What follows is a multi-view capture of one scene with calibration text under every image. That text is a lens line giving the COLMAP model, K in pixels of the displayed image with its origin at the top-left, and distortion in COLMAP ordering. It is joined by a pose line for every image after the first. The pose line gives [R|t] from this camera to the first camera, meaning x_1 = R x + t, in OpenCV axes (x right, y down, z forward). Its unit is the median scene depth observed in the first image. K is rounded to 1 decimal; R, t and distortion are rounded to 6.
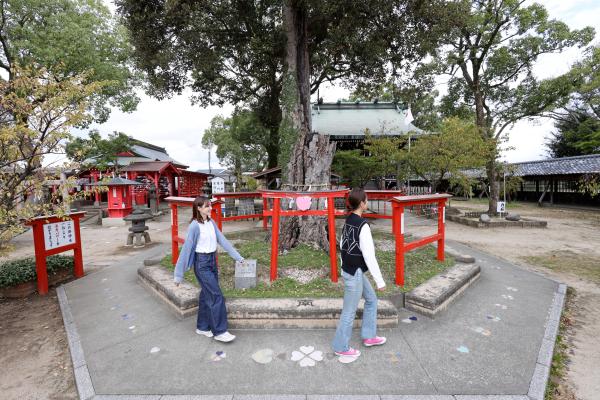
lens RADIAL K [[292.5, 0, 300.0], [0, 292.5, 200.0], [0, 0, 1]] dist [-0.000473, -0.000224]
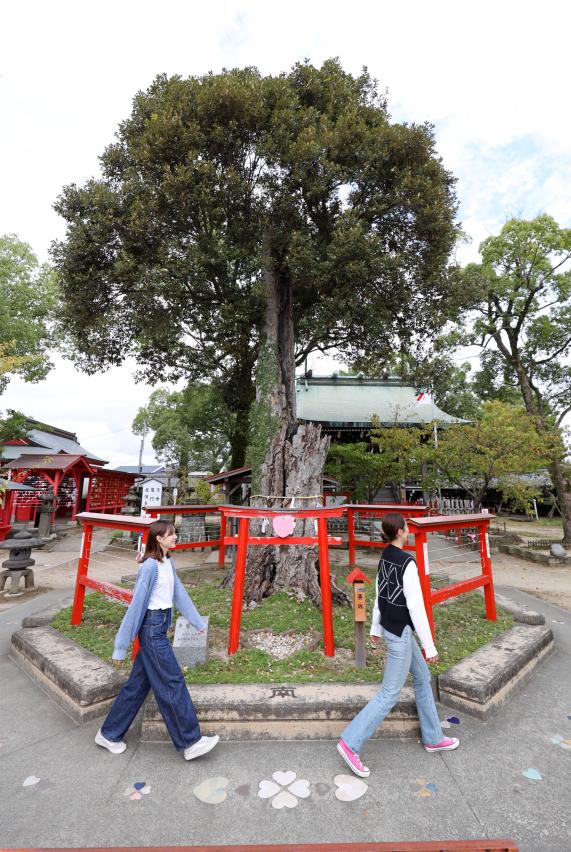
lens RADIAL K [[326.3, 0, 296.5], [0, 326.3, 425.3], [0, 0, 1]] dist [-0.003789, -0.000114]
pose [[0.999005, 0.024214, 0.037454, 0.011033], [-0.011852, 0.953718, -0.300468, 0.020326], [-0.042996, 0.299725, 0.953056, 0.245500]]
